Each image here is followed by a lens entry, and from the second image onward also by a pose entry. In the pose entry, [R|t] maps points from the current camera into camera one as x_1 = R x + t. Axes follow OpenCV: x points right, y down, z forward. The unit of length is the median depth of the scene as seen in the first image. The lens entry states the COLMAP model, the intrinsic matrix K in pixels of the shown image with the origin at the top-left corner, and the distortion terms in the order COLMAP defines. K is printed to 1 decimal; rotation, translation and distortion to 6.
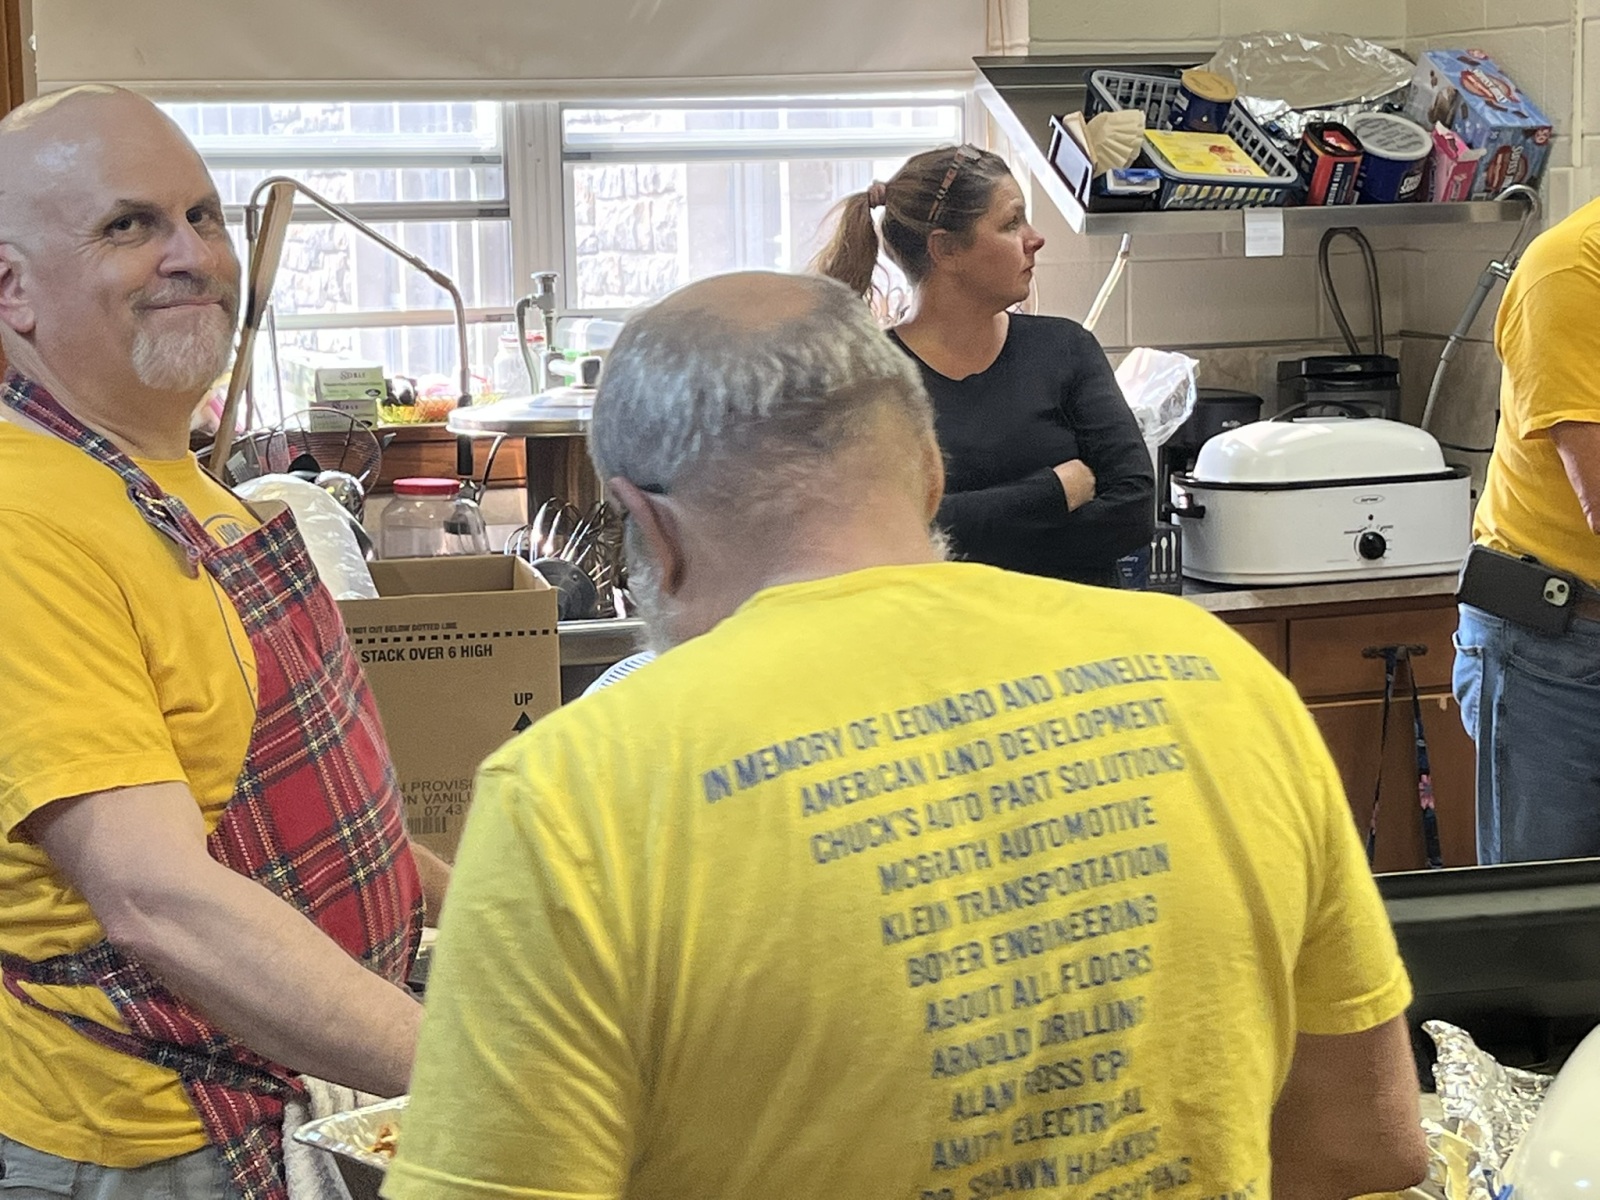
lens RADIAL K [[3201.2, 0, 803.4], [0, 3201.2, 601.0], [0, 0, 1]] dist [0.117168, 0.000000]
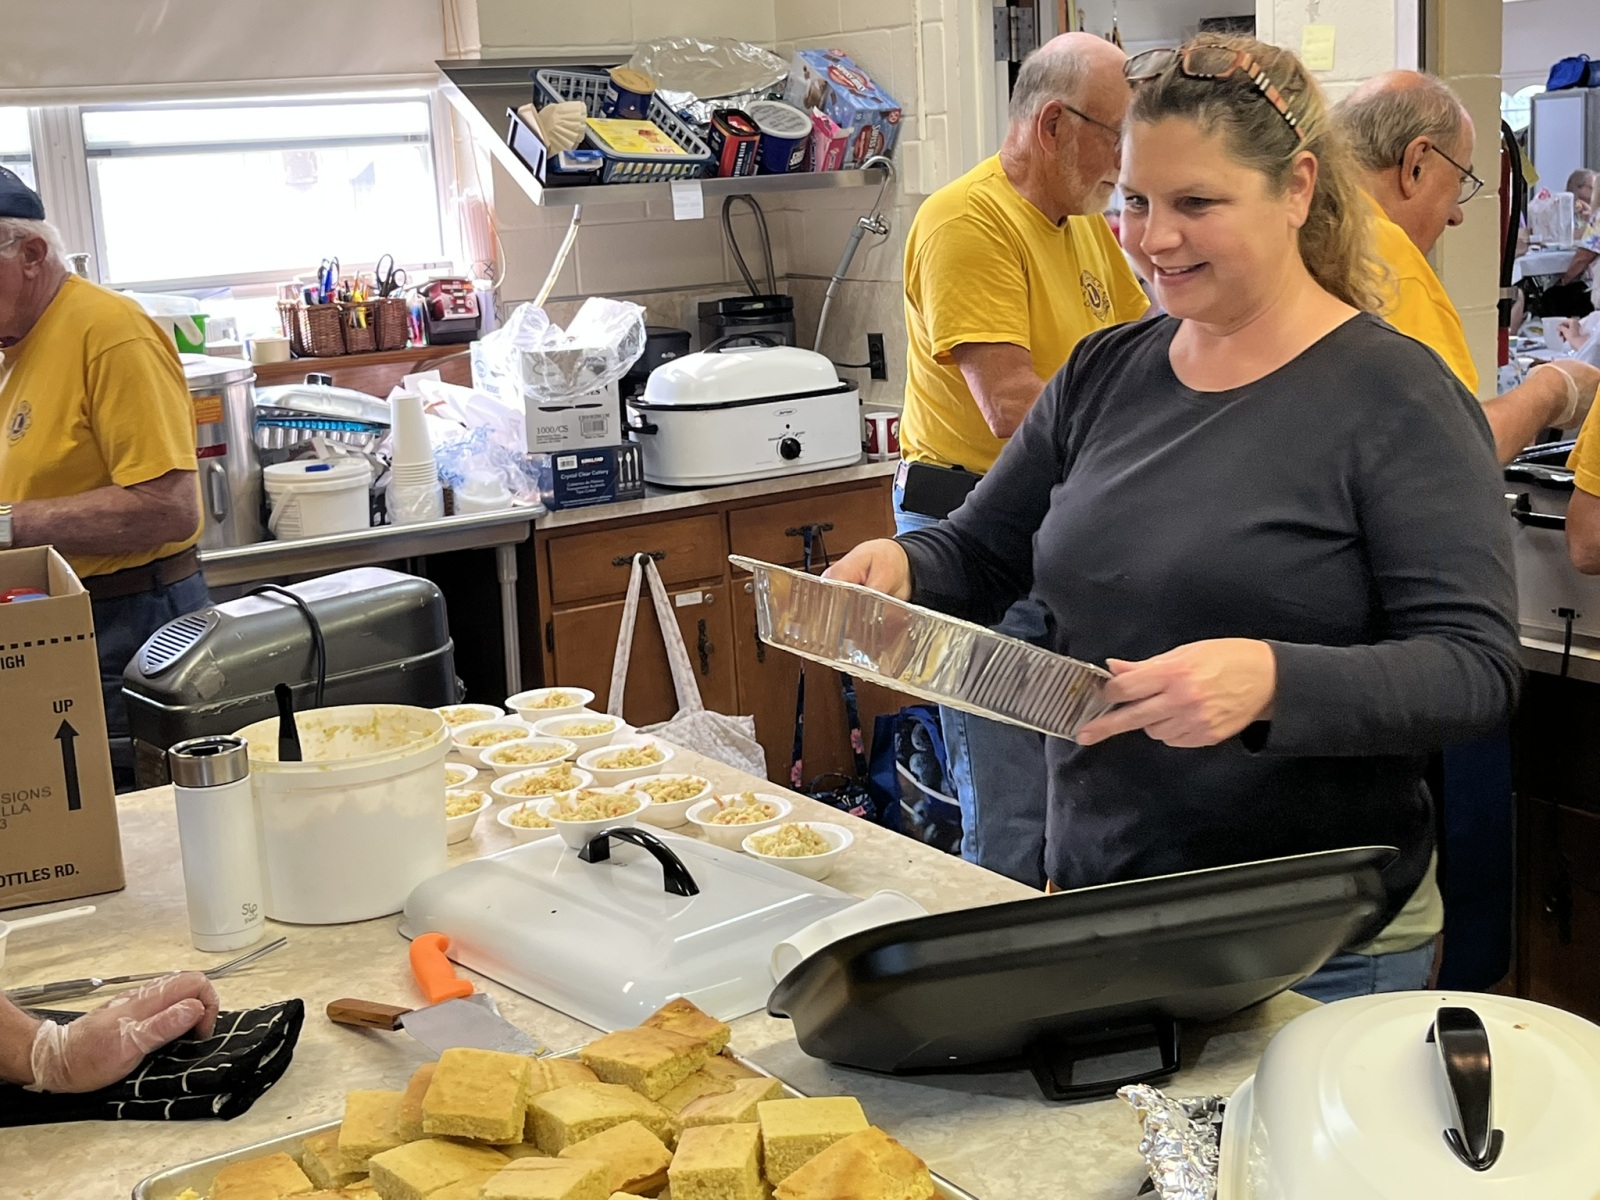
lens RADIAL K [[2129.9, 0, 813.4], [0, 2129.9, 598.3], [0, 0, 1]] dist [0.060050, 0.000000]
pose [[0.971543, -0.077788, 0.223726, -0.005265], [0.062158, 0.995162, 0.076090, -0.021094], [-0.228563, -0.060018, 0.971677, 0.177531]]
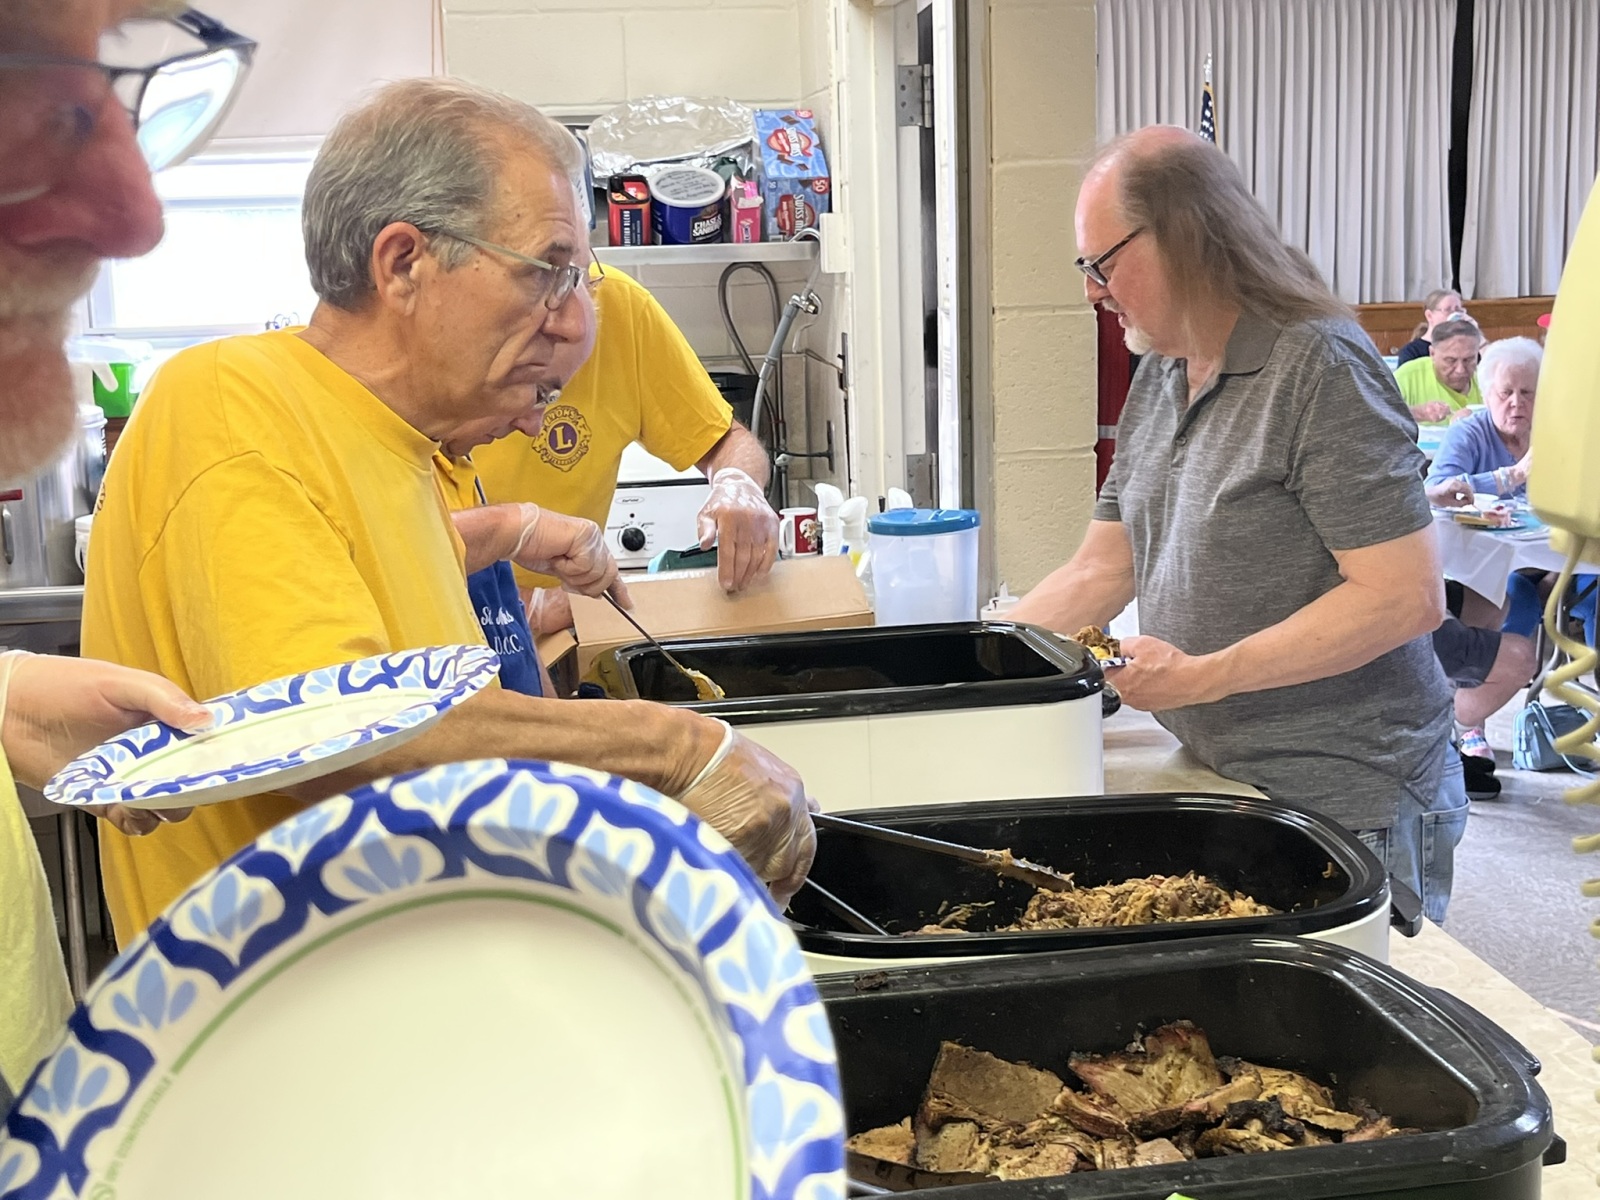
lens RADIAL K [[2129.9, 0, 799.1], [0, 2129.9, 613.3], [0, 0, 1]] dist [0.060050, 0.000000]
pose [[0.975433, 0.032182, -0.217935, 0.393167], [-0.019642, 0.998037, 0.059462, -0.036545], [0.219421, -0.053721, 0.974150, 0.246067]]
